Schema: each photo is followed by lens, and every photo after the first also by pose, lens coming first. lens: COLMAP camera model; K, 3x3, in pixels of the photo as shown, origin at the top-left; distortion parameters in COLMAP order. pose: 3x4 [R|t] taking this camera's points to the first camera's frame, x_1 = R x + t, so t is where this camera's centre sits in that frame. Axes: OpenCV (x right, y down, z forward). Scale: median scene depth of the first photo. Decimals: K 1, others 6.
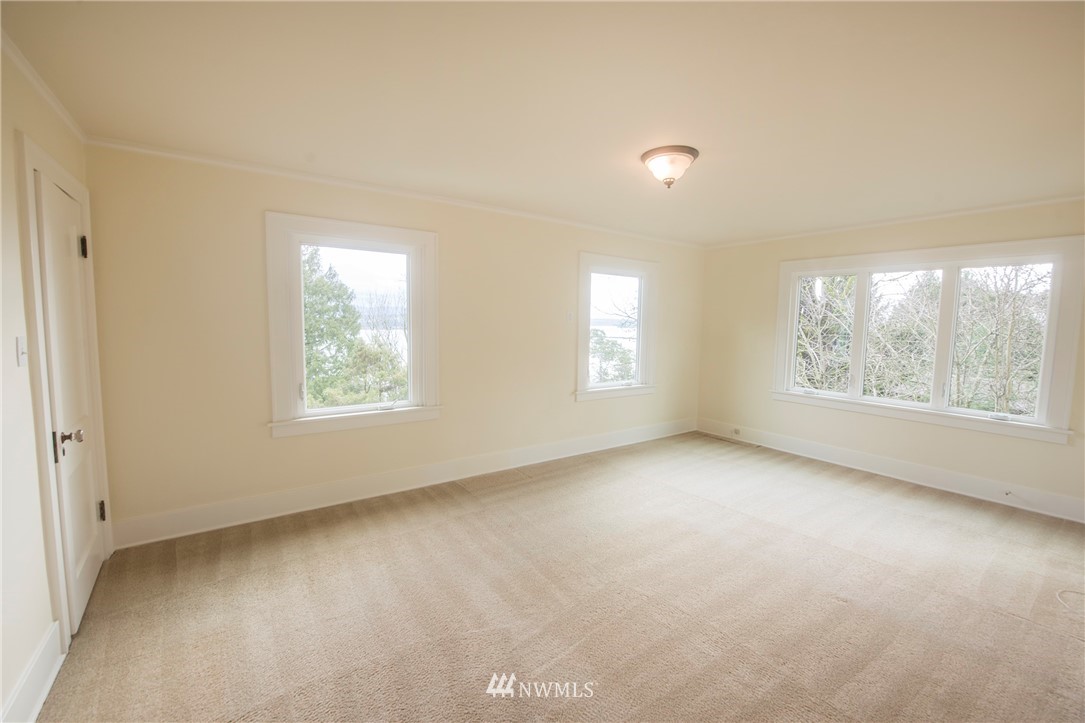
lens RADIAL K [[451.6, 0, 542.5], [0, 451.6, 361.5], [0, 0, 1]] dist [0.000388, -0.000016]
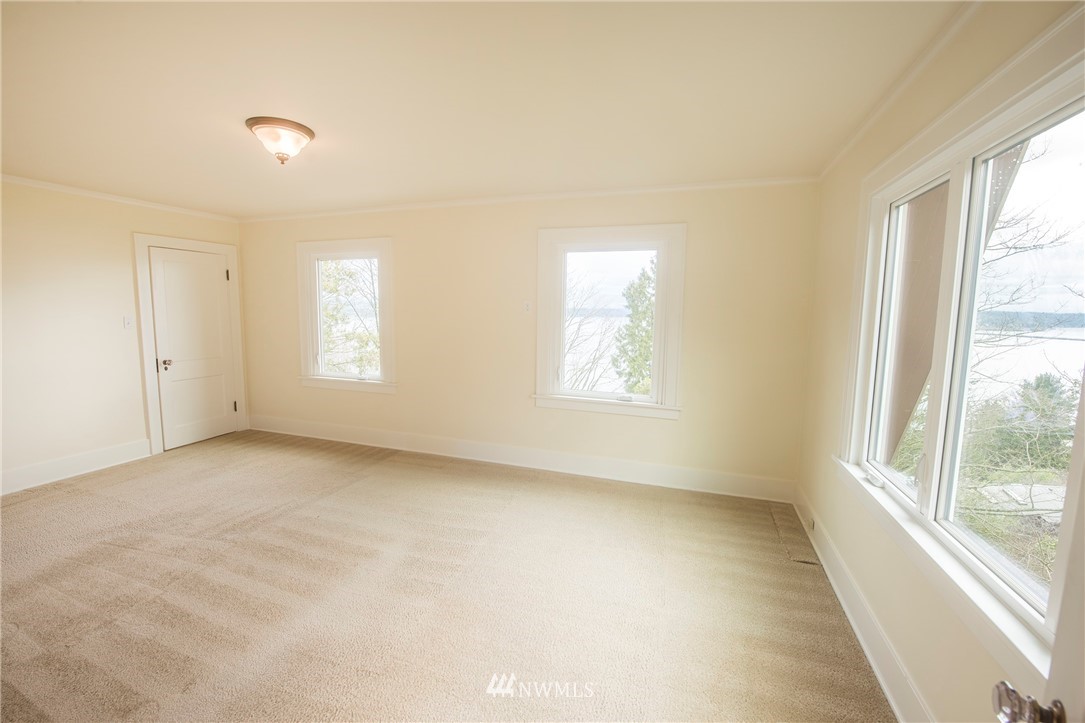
lens RADIAL K [[451.6, 0, 542.5], [0, 451.6, 361.5], [0, 0, 1]] dist [0.000388, -0.000016]
pose [[0.573176, 0.086134, -0.814893, 0.967840], [-0.077458, 0.995702, 0.050763, -0.049849], [0.815763, 0.034024, 0.577384, 0.643326]]
